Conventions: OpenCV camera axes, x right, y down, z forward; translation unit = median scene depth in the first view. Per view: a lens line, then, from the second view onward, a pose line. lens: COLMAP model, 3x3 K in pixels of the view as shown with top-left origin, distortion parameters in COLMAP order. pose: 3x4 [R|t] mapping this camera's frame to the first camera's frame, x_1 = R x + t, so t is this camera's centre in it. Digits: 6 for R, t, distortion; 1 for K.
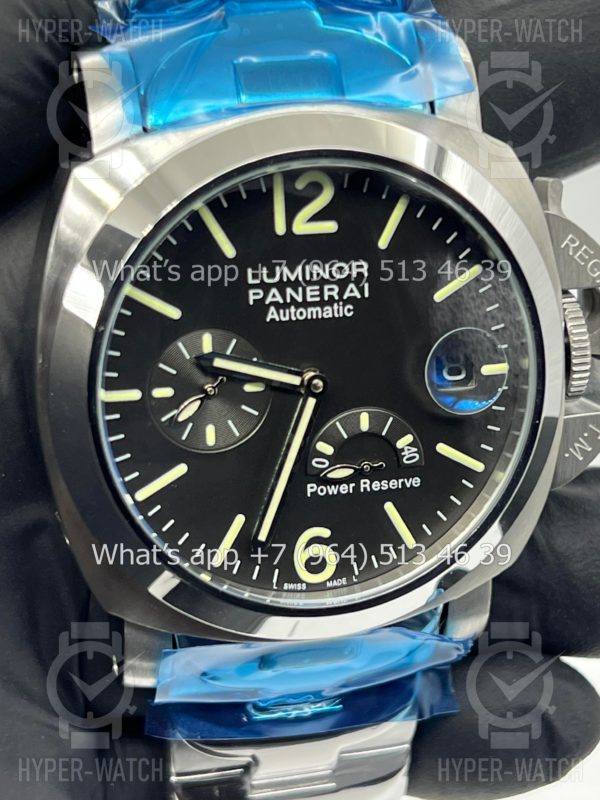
lens RADIAL K [[1996.8, 0, 302.6], [0, 1996.8, 394.4], [0, 0, 1]] dist [0.262685, 0.000000]
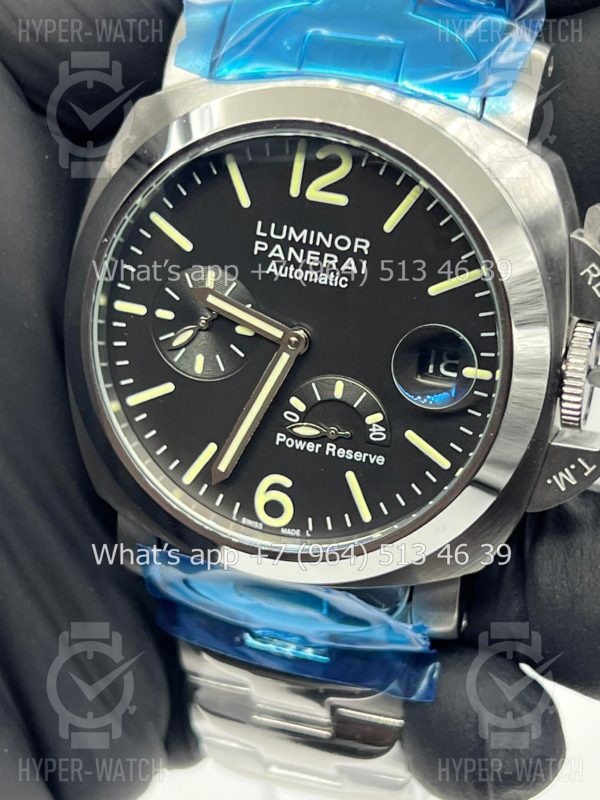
lens RADIAL K [[1996.8, 0, 303.3], [0, 1996.8, 404.0], [0, 0, 1]] dist [0.262685, 0.000000]
pose [[0.861344, 0.253371, -0.440328, 0.480711], [-0.250315, 0.965903, 0.066142, -0.043942], [0.442073, 0.053249, 0.895397, 0.050981]]
